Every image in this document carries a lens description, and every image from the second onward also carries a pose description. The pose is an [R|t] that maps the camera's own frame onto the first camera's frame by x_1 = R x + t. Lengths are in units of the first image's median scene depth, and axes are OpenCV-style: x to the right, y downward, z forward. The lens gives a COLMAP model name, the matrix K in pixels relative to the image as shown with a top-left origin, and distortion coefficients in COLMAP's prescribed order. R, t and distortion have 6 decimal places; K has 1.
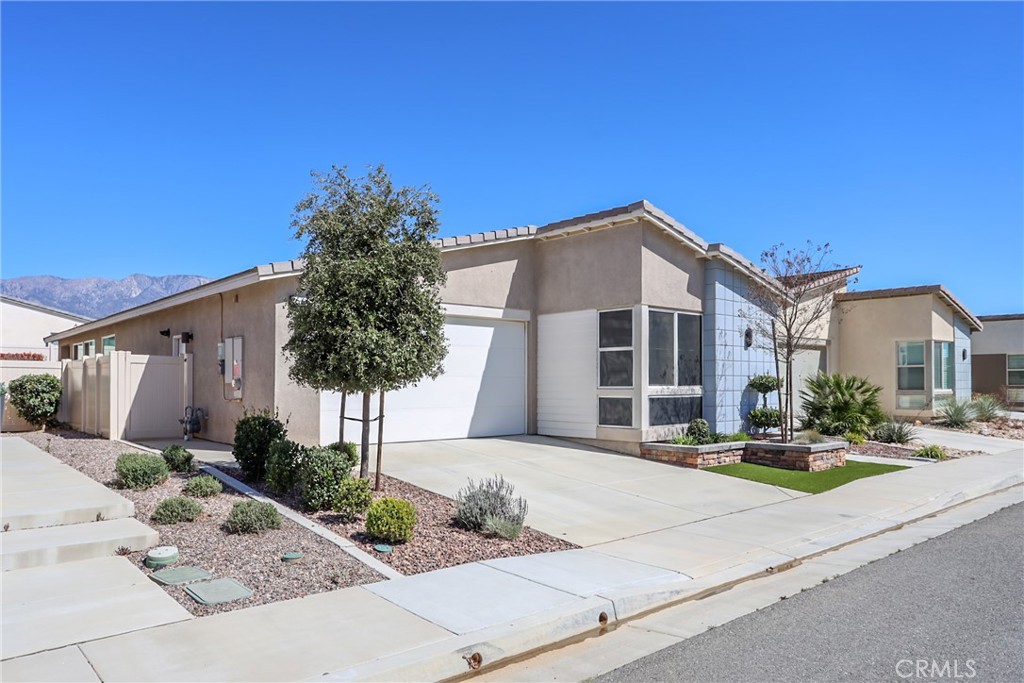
lens RADIAL K [[698.2, 0, 515.8], [0, 698.2, 378.9], [0, 0, 1]] dist [-0.027664, -0.000759]
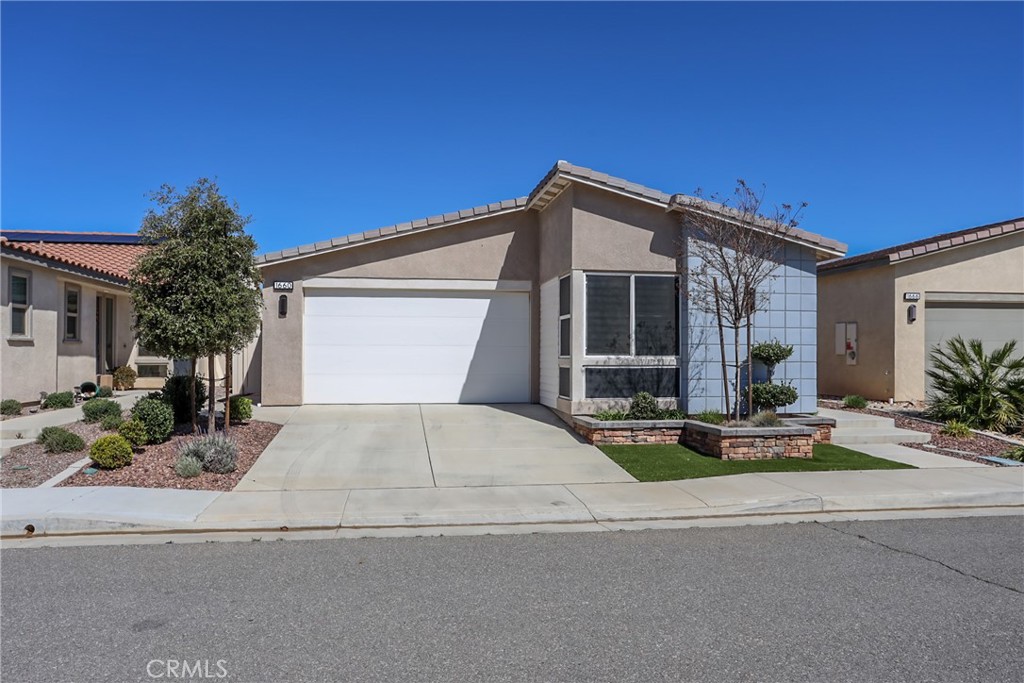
lens RADIAL K [[699.3, 0, 512.0], [0, 699.3, 341.5], [0, 0, 1]] dist [-0.007946, -0.003288]
pose [[0.845410, -0.005122, -0.534094, 0.583431], [-0.002528, 0.999904, -0.013590, 0.004360], [0.534112, 0.012839, 0.845316, 0.142186]]
